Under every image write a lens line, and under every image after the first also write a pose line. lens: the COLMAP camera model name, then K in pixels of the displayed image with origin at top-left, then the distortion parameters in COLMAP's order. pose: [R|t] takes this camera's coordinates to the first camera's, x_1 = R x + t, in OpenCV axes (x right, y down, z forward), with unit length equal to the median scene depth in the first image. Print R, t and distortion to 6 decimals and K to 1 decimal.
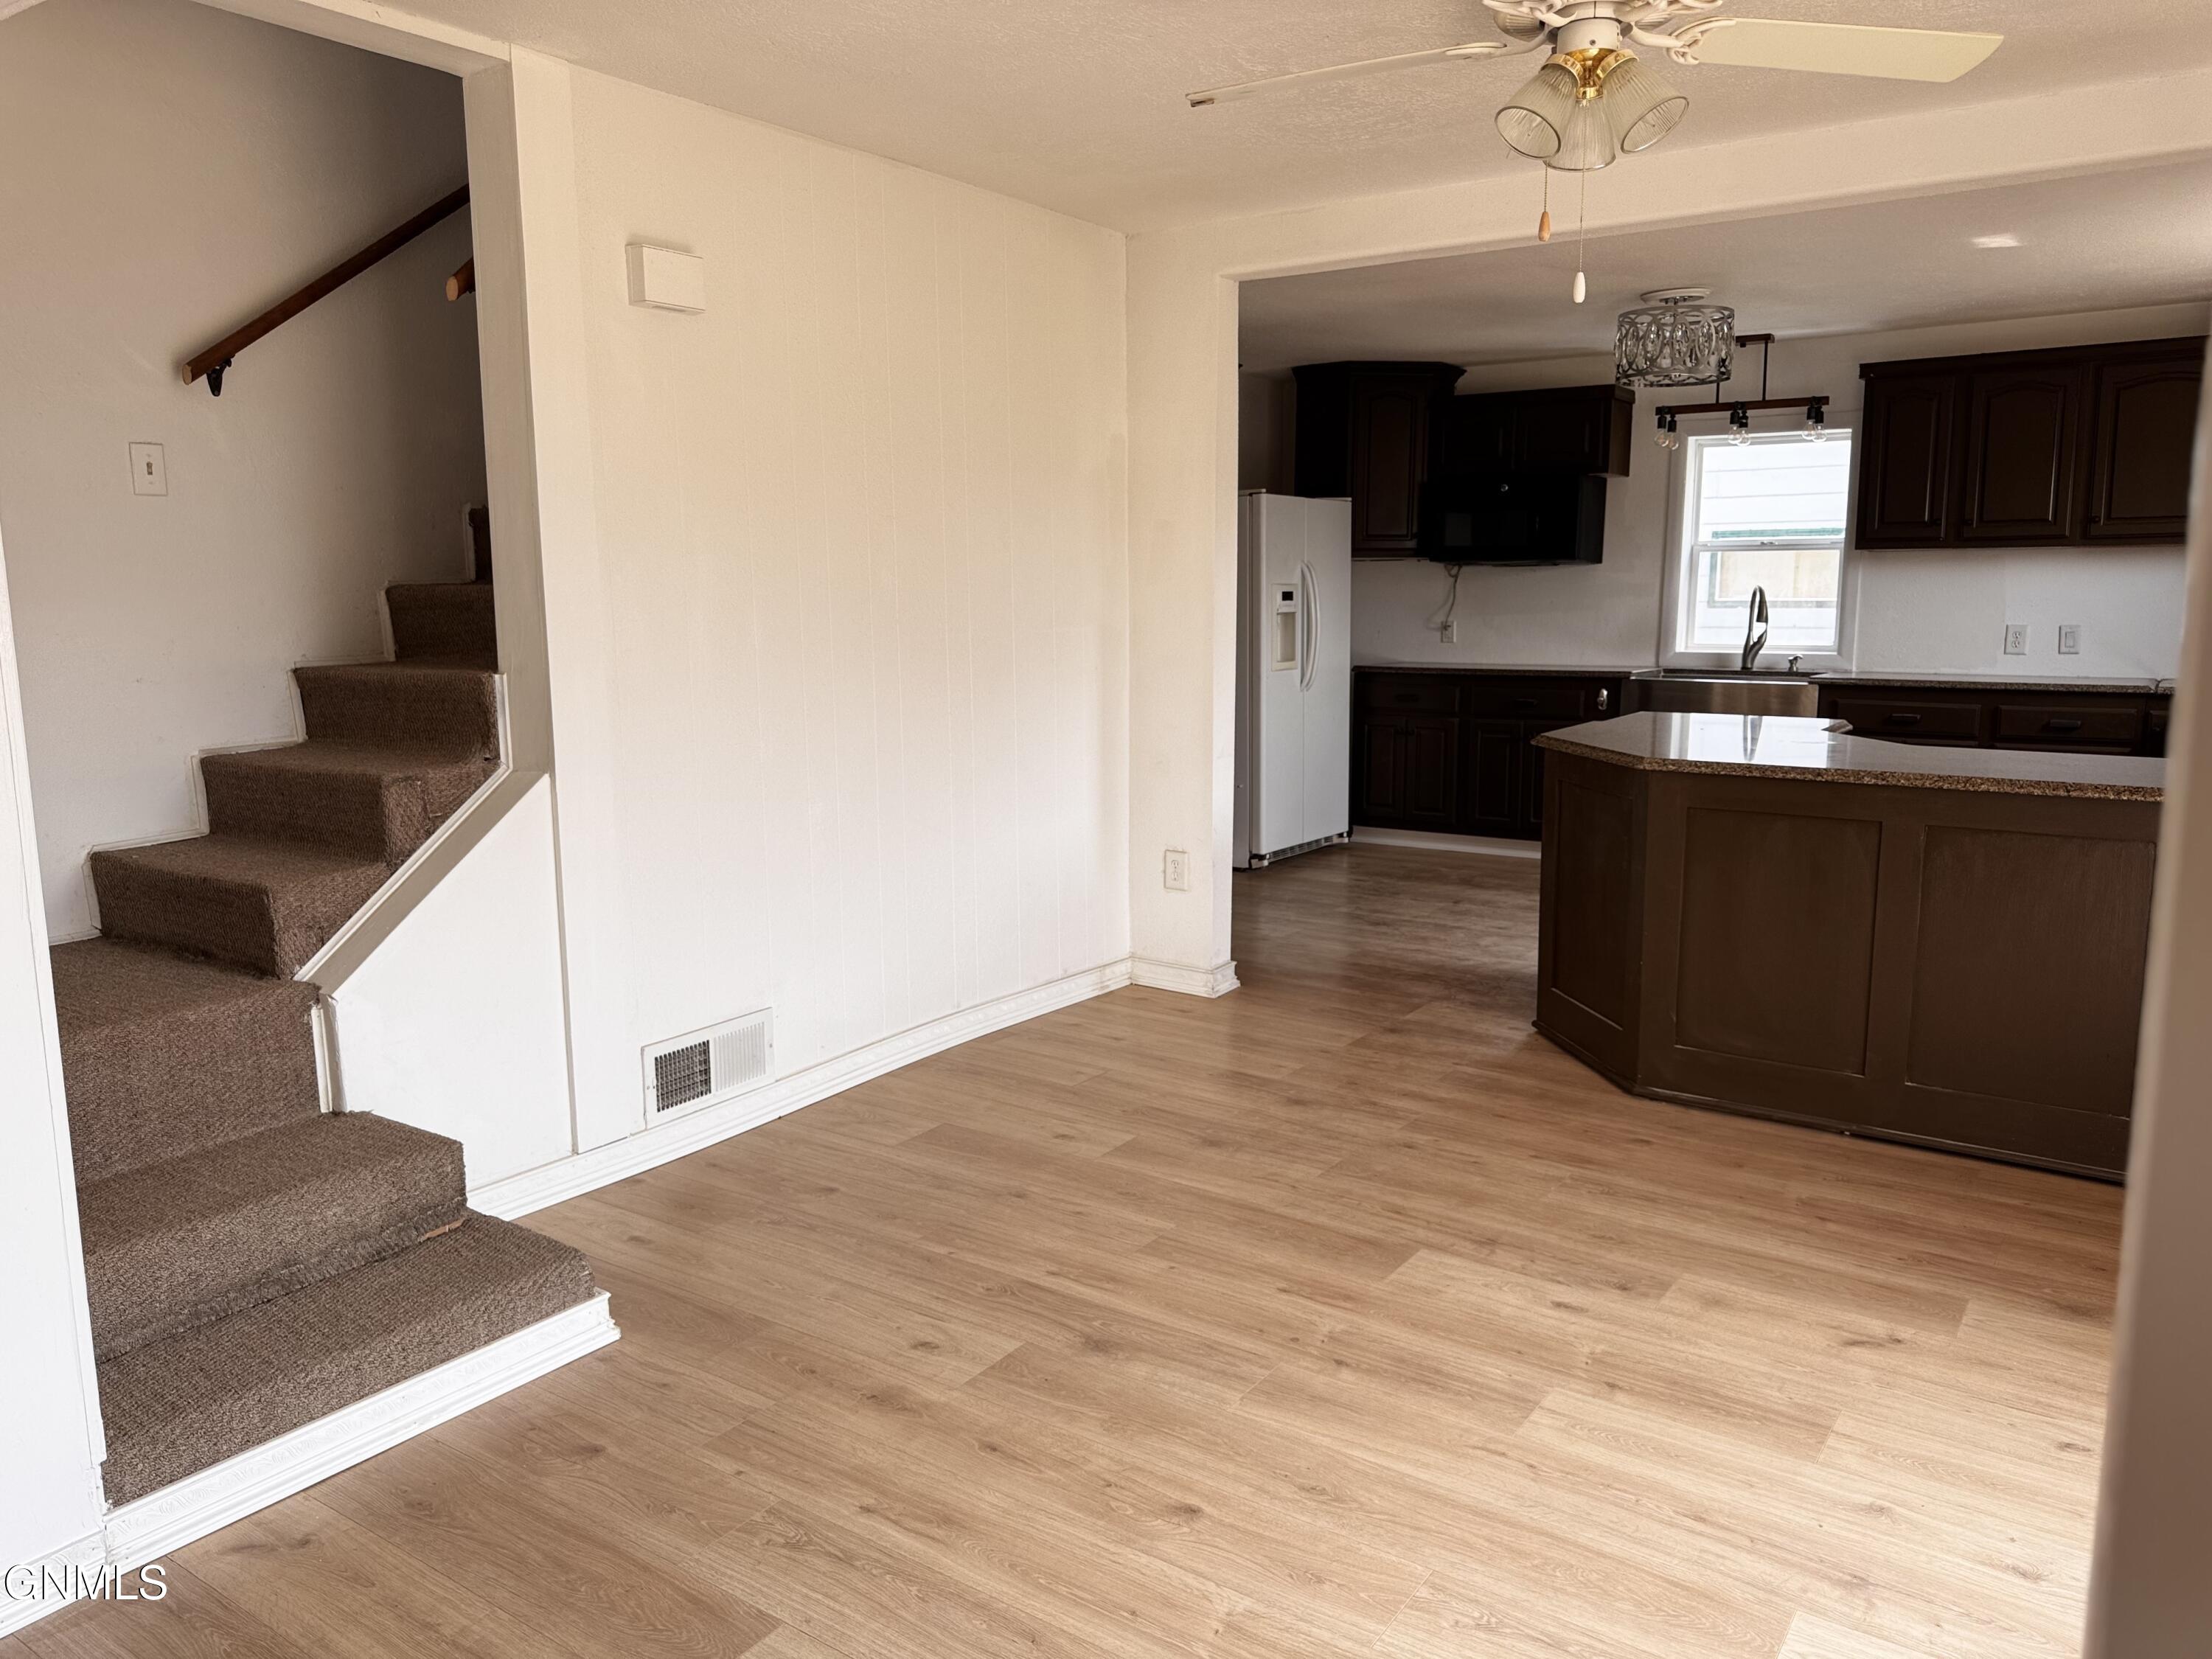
lens RADIAL K [[1534.9, 0, 1106.0], [0, 1534.9, 829.5], [0, 0, 1]] dist [0.087094, -0.154015]
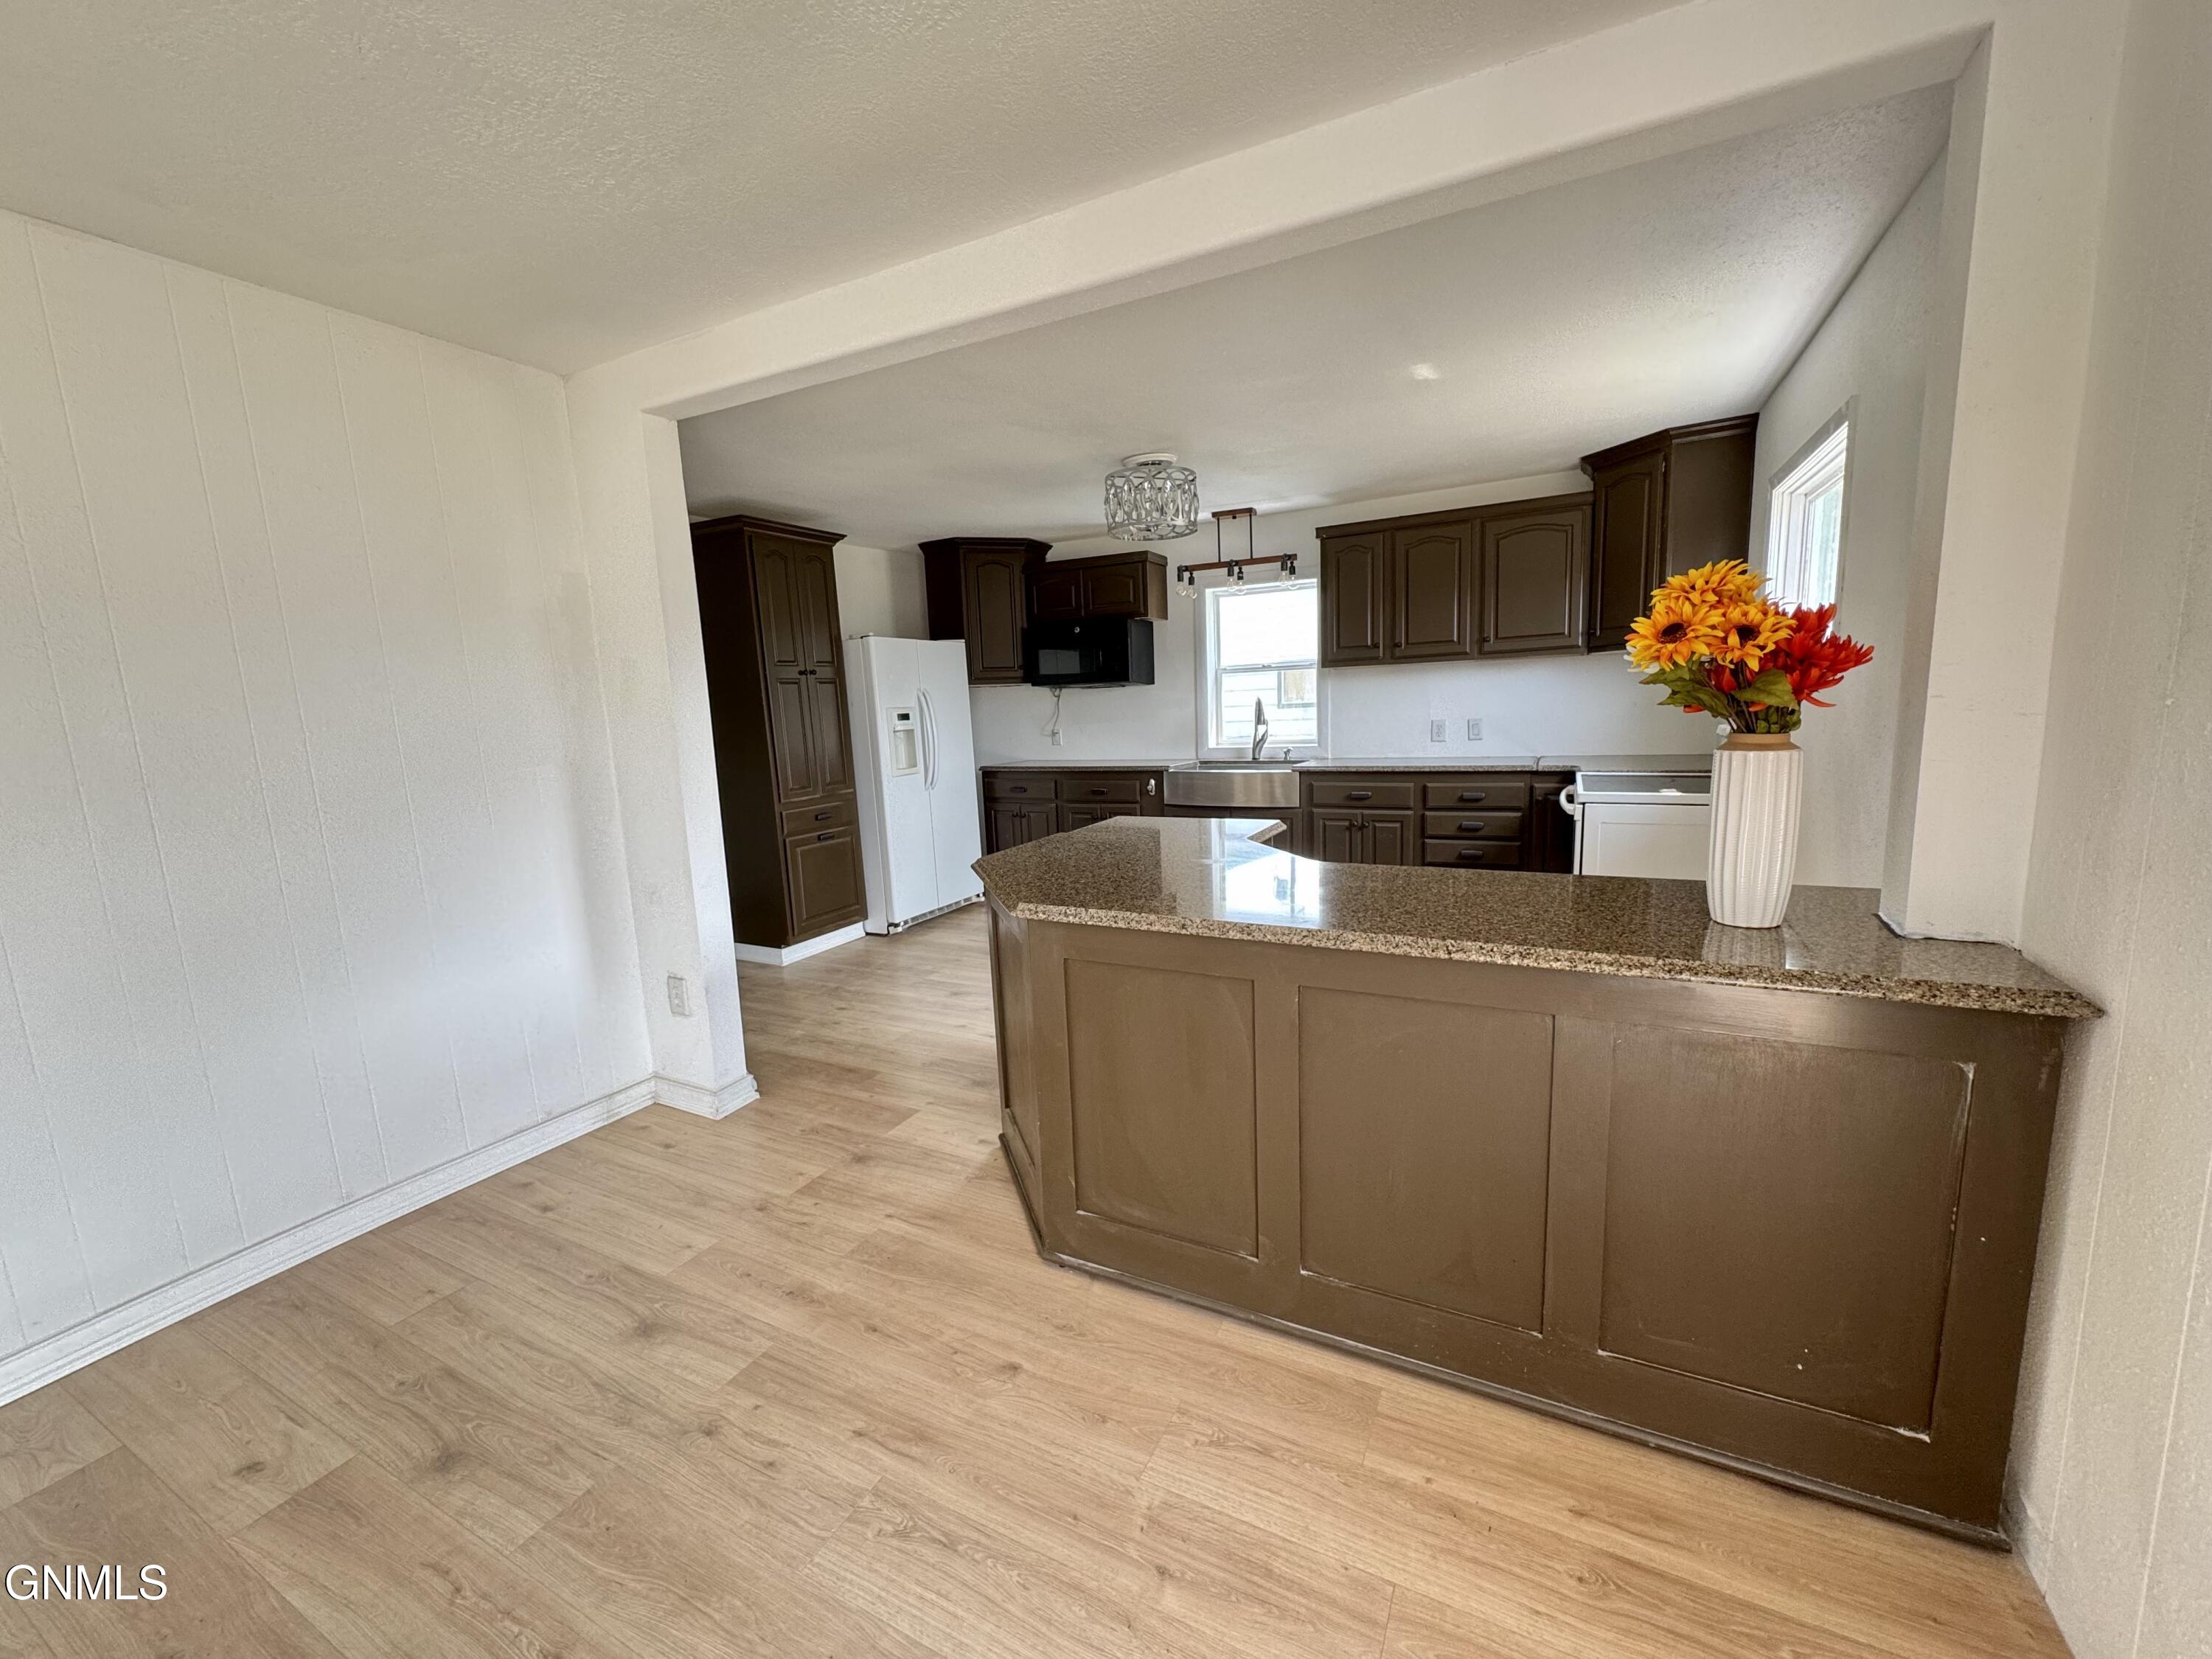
lens RADIAL K [[880.2, 0, 1106.0], [0, 880.2, 829.5], [0, 0, 1]] dist [-0.000038, -0.000184]
pose [[0.989216, -0.056355, 0.135185, 0.182729], [0.057965, 0.998287, -0.008002, -0.045261], [-0.134503, 0.015752, 0.990788, 0.269662]]
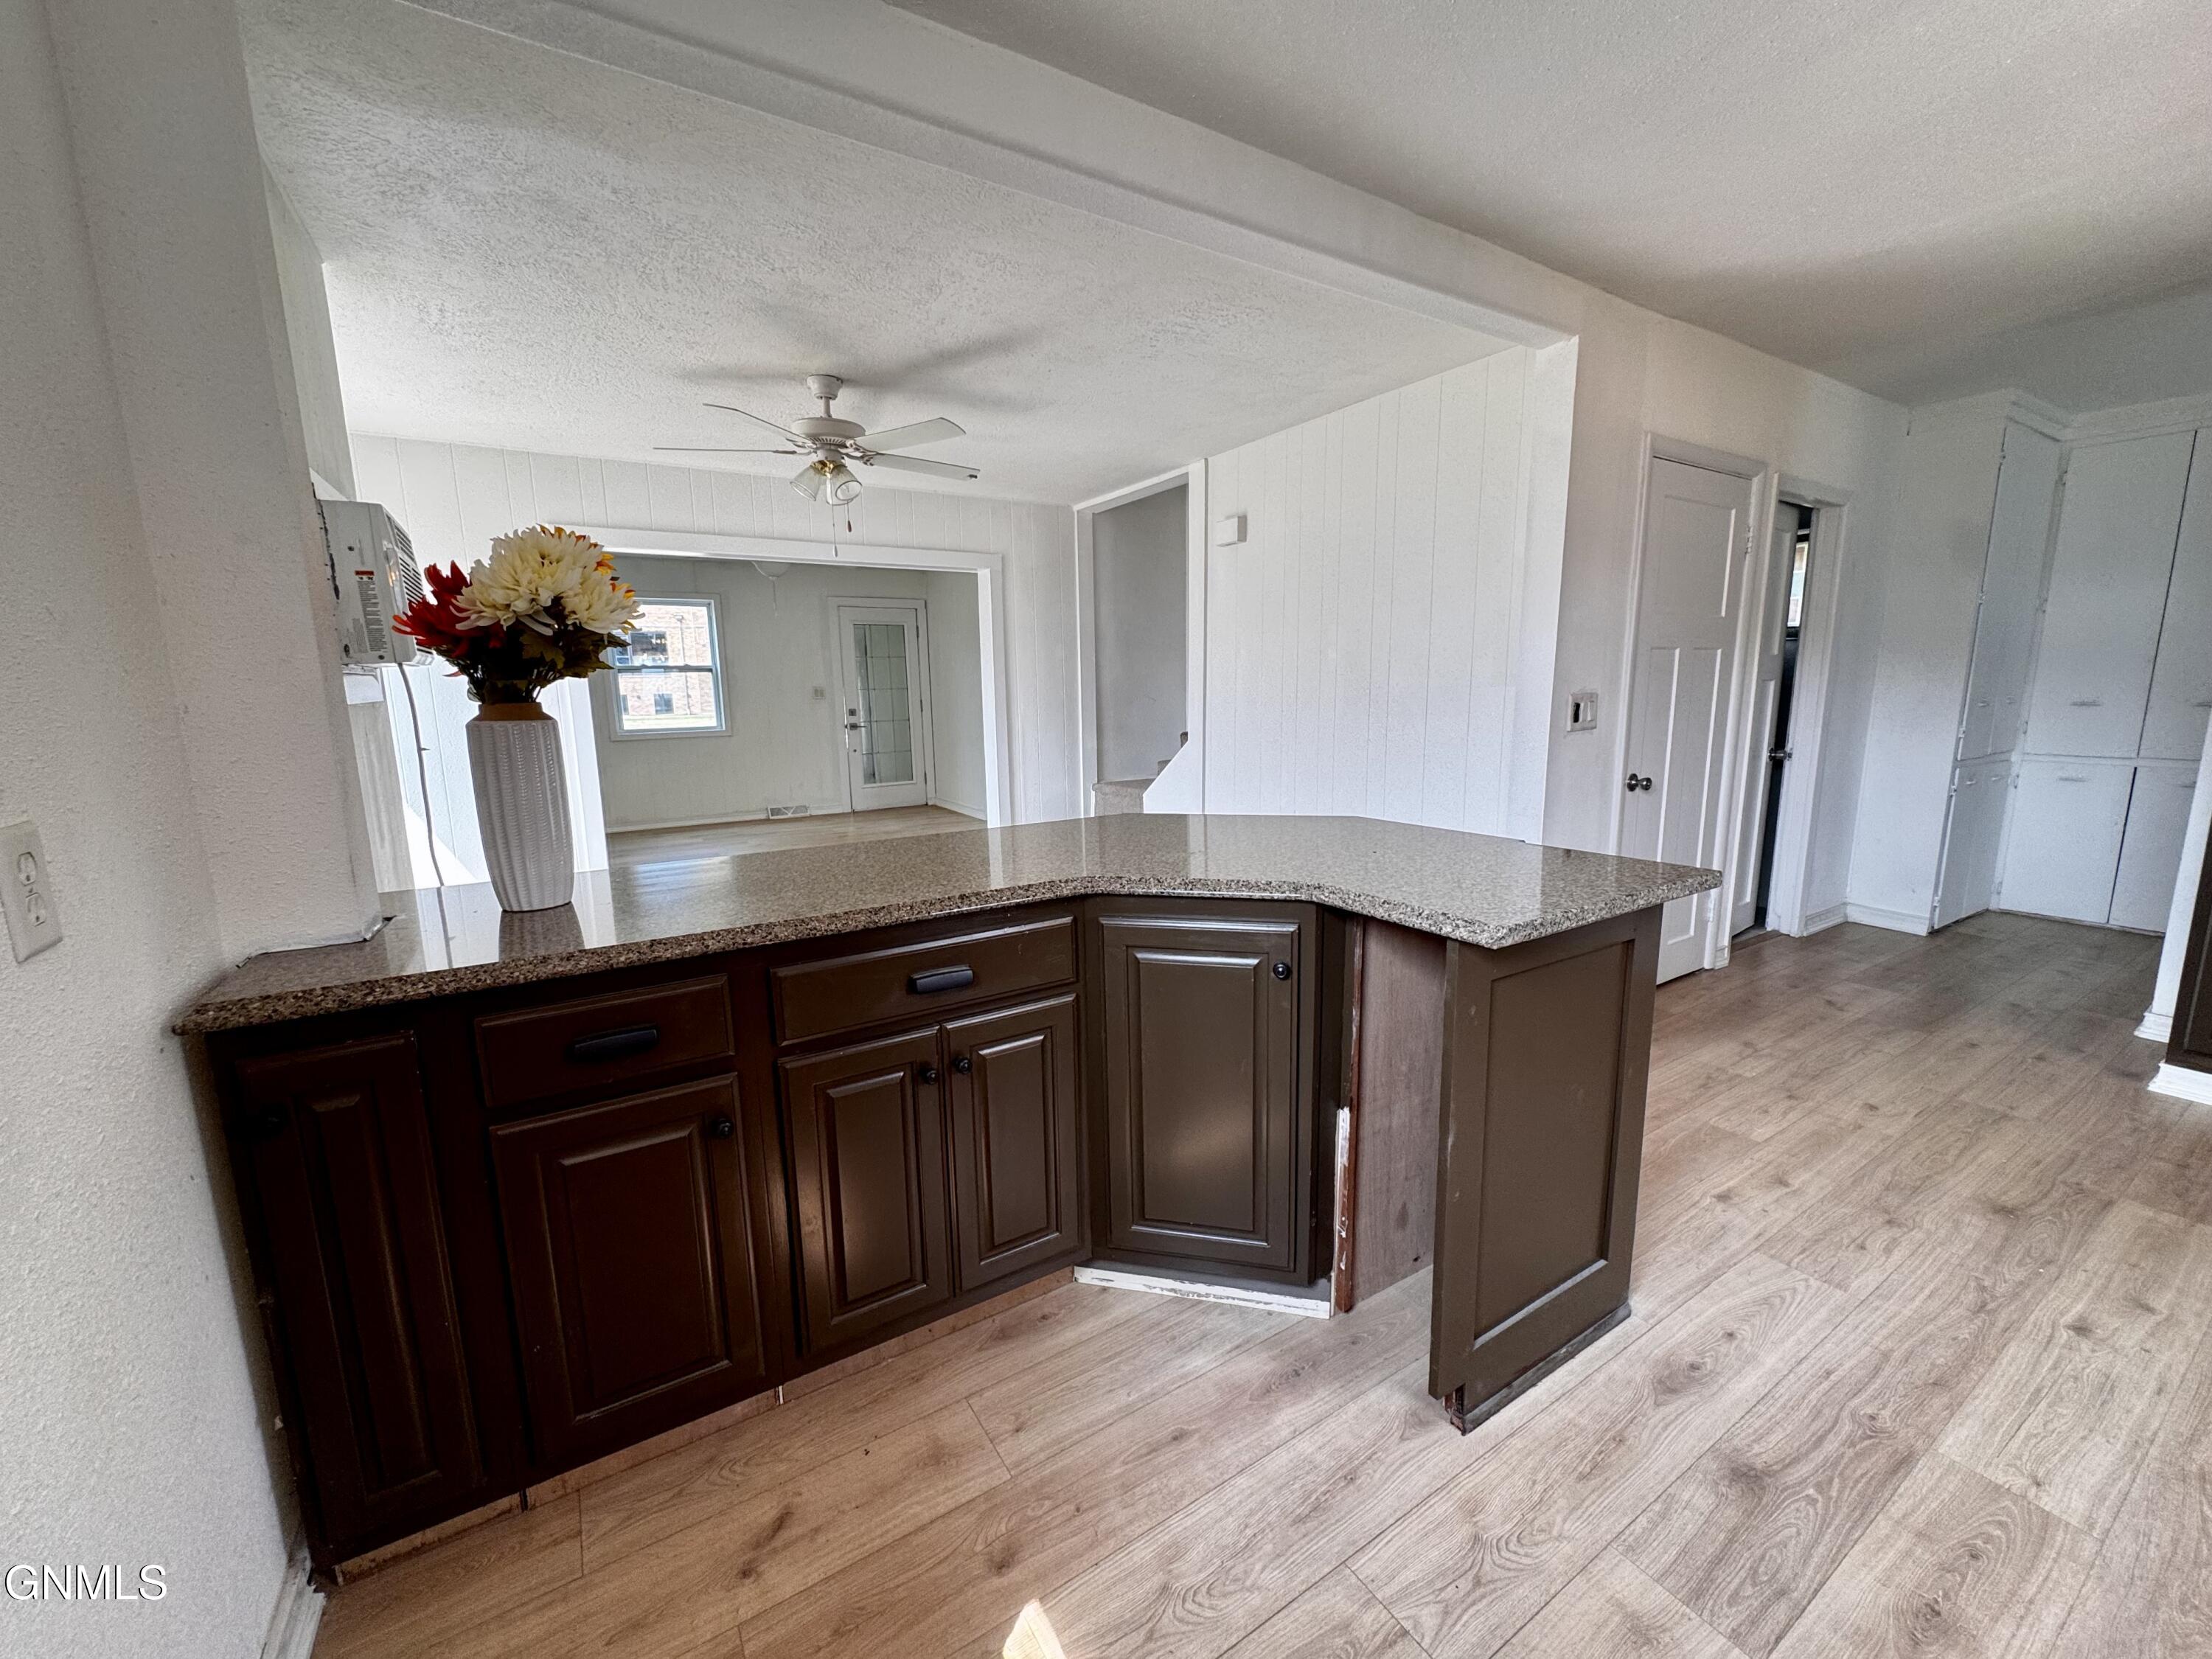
lens RADIAL K [[880.2, 0, 1106.0], [0, 880.2, 829.5], [0, 0, 1]] dist [-0.000038, -0.000184]
pose [[-0.382991, 0.170853, -0.907815, 0.254803], [-0.123329, 0.964492, 0.233550, -0.066331], [0.915482, 0.201407, -0.348321, 0.443370]]
